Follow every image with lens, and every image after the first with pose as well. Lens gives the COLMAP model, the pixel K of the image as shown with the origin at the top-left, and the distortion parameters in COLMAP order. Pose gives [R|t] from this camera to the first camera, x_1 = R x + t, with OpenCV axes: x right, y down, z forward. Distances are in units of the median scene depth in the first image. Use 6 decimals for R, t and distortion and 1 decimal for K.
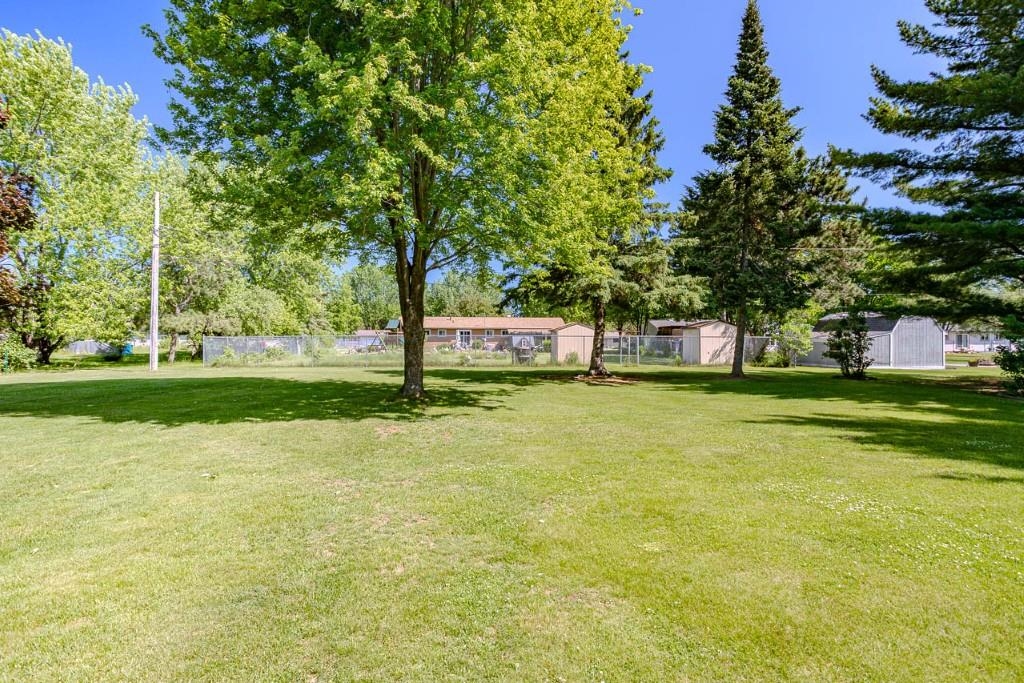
lens RADIAL K [[493.6, 0, 512.0], [0, 493.6, 341.5], [0, 0, 1]] dist [-0.046070, 0.027642]
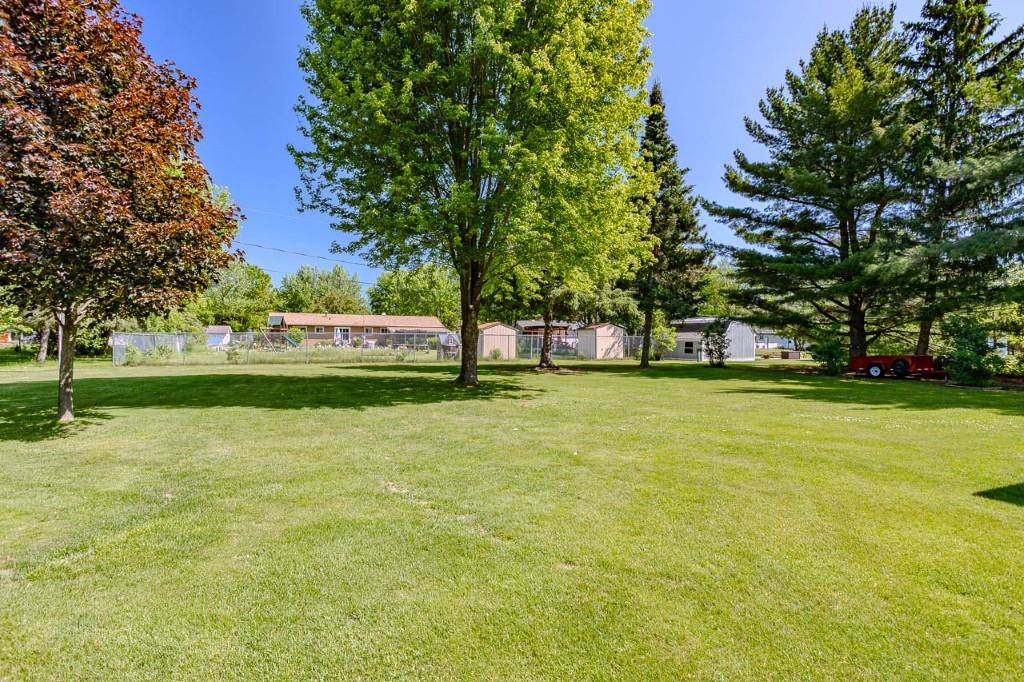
lens RADIAL K [[493.6, 0, 512.0], [0, 493.6, 341.0], [0, 0, 1]] dist [-0.046070, 0.027642]
pose [[0.940975, 0.003557, 0.338458, -0.329687], [-0.004742, 0.999985, 0.002674, -0.000719], [-0.338443, -0.004121, 0.940978, -0.120167]]
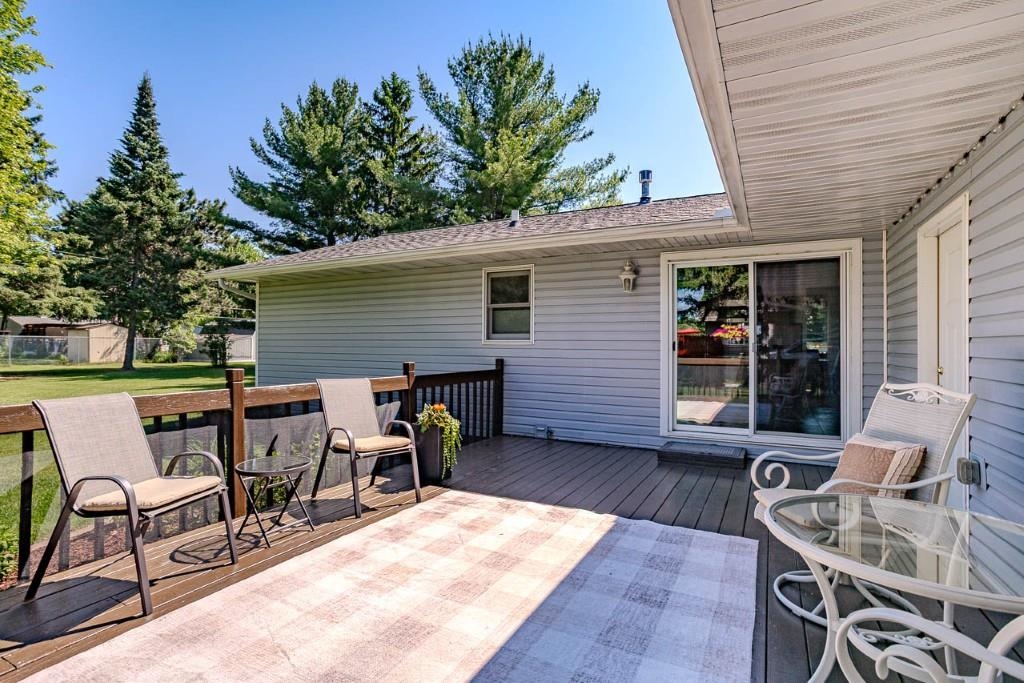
lens RADIAL K [[493.6, 0, 512.0], [0, 493.6, 341.5], [0, 0, 1]] dist [-0.046070, 0.027642]
pose [[0.458975, 0.006623, 0.888424, -0.200477], [-0.006199, 0.999972, -0.004252, -0.002907], [-0.888427, -0.003556, 0.459003, -0.464531]]
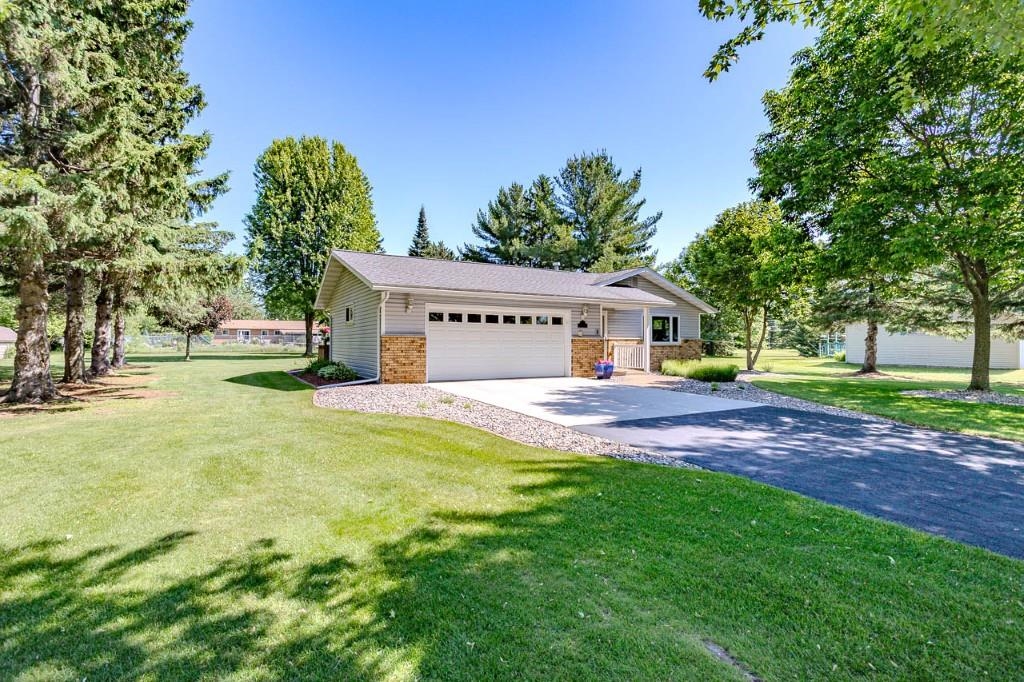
lens RADIAL K [[491.3, 0, 512.0], [0, 491.3, 341.0], [0, 0, 1]] dist [-0.085412, 0.049161]
pose [[0.854450, -0.001390, 0.519532, -0.477872], [-0.001159, 0.999989, 0.004581, 0.010866], [-0.519533, -0.004516, 0.854438, -1.555477]]
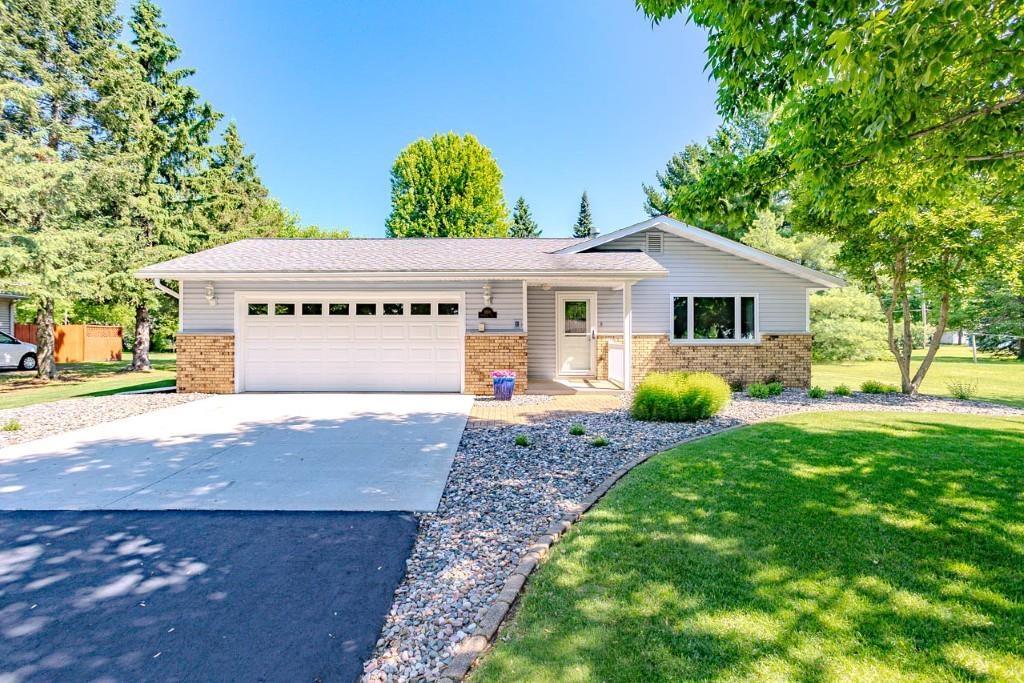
lens RADIAL K [[491.3, 0, 512.0], [0, 491.3, 341.5], [0, 0, 1]] dist [-0.085412, 0.049161]
pose [[0.999525, -0.006774, 0.030066, 0.052554], [0.006438, 0.999916, 0.011234, 0.011565], [-0.030140, -0.011036, 0.999485, -1.445219]]
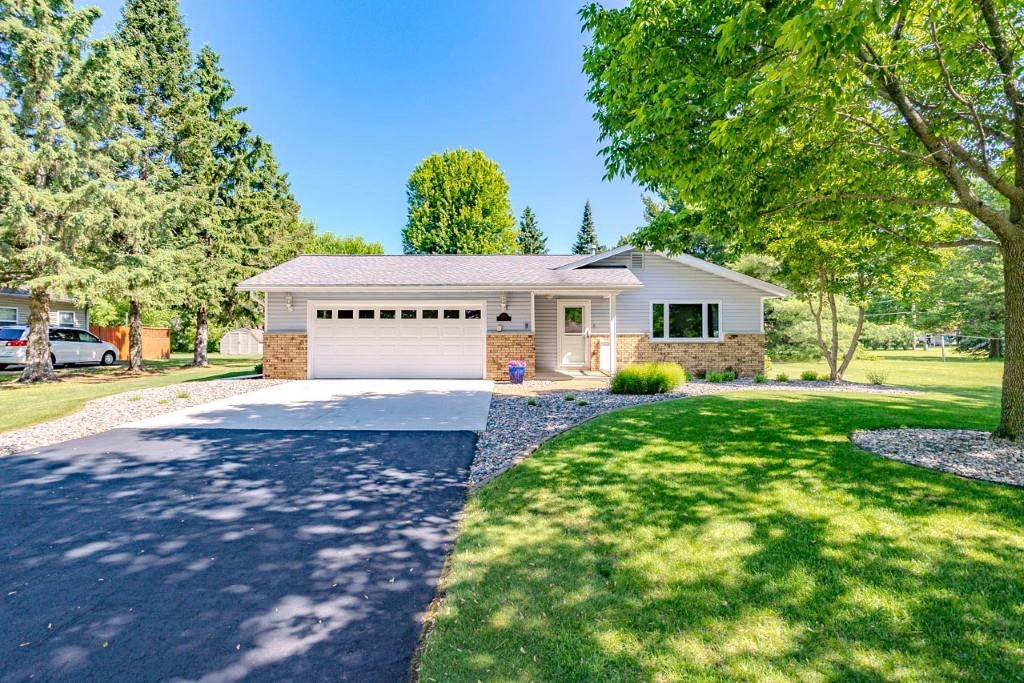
lens RADIAL K [[491.3, 0, 512.0], [0, 491.3, 341.5], [0, 0, 1]] dist [-0.085412, 0.049161]
pose [[0.999806, -0.006585, 0.018589, 0.040704], [0.006461, 0.999956, 0.006768, 0.015872], [-0.018632, -0.006647, 0.999804, -1.596536]]
